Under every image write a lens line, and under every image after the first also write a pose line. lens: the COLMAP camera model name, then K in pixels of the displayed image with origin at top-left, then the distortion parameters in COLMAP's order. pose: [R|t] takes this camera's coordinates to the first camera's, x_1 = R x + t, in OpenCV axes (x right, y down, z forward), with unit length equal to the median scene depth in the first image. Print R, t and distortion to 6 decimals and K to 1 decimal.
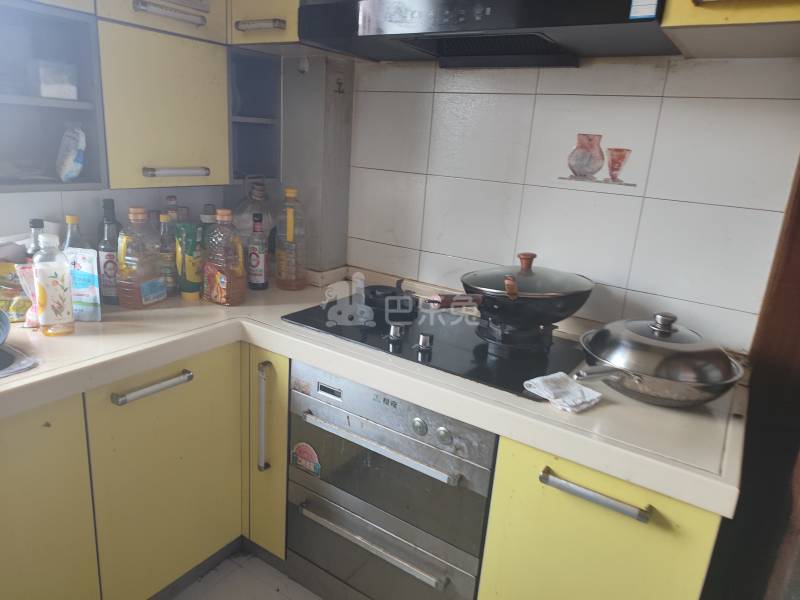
lens RADIAL K [[557.4, 0, 386.4], [0, 557.4, 290.4], [0, 0, 1]] dist [0.020379, -0.020581]
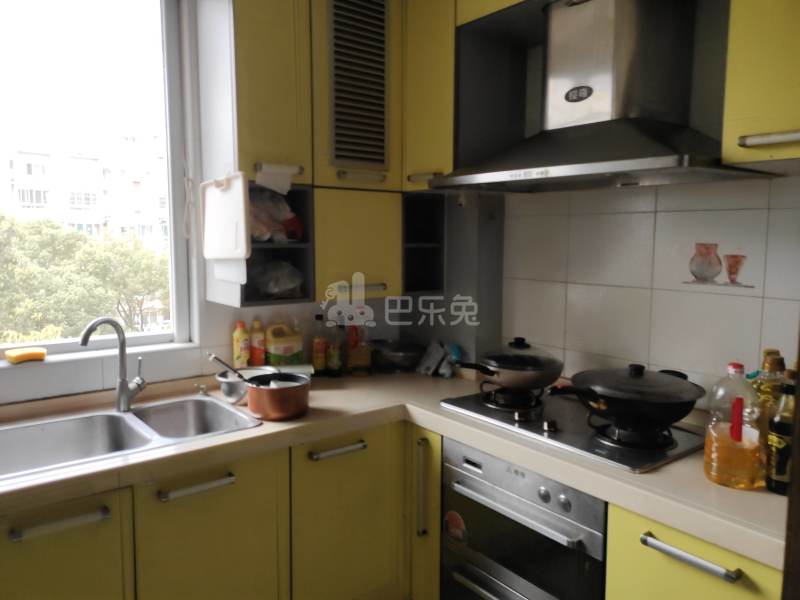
lens RADIAL K [[607.5, 0, 394.8], [0, 607.5, 298.5], [0, 0, 1]] dist [0.047197, -0.010433]
pose [[0.949061, -0.025528, -0.314057, 0.157646], [-0.030096, 0.984811, -0.170999, 0.059633], [0.313652, 0.171740, 0.933878, -0.331981]]
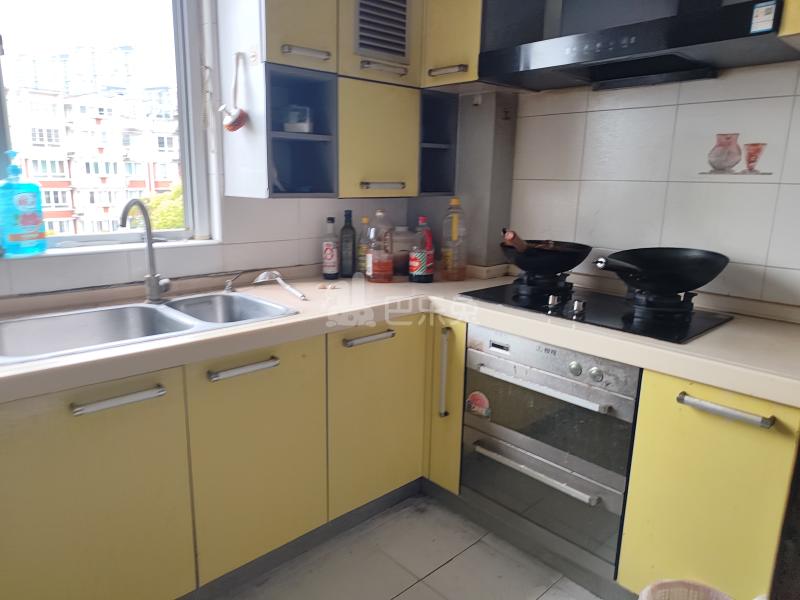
lens RADIAL K [[557.4, 0, 393.2], [0, 557.4, 309.7], [0, 0, 1]] dist [0.020379, -0.020581]
pose [[0.970811, 0.004934, -0.239794, -0.033173], [-0.016603, 0.998772, -0.046667, 0.157824], [0.239270, 0.049286, 0.969701, -0.290273]]
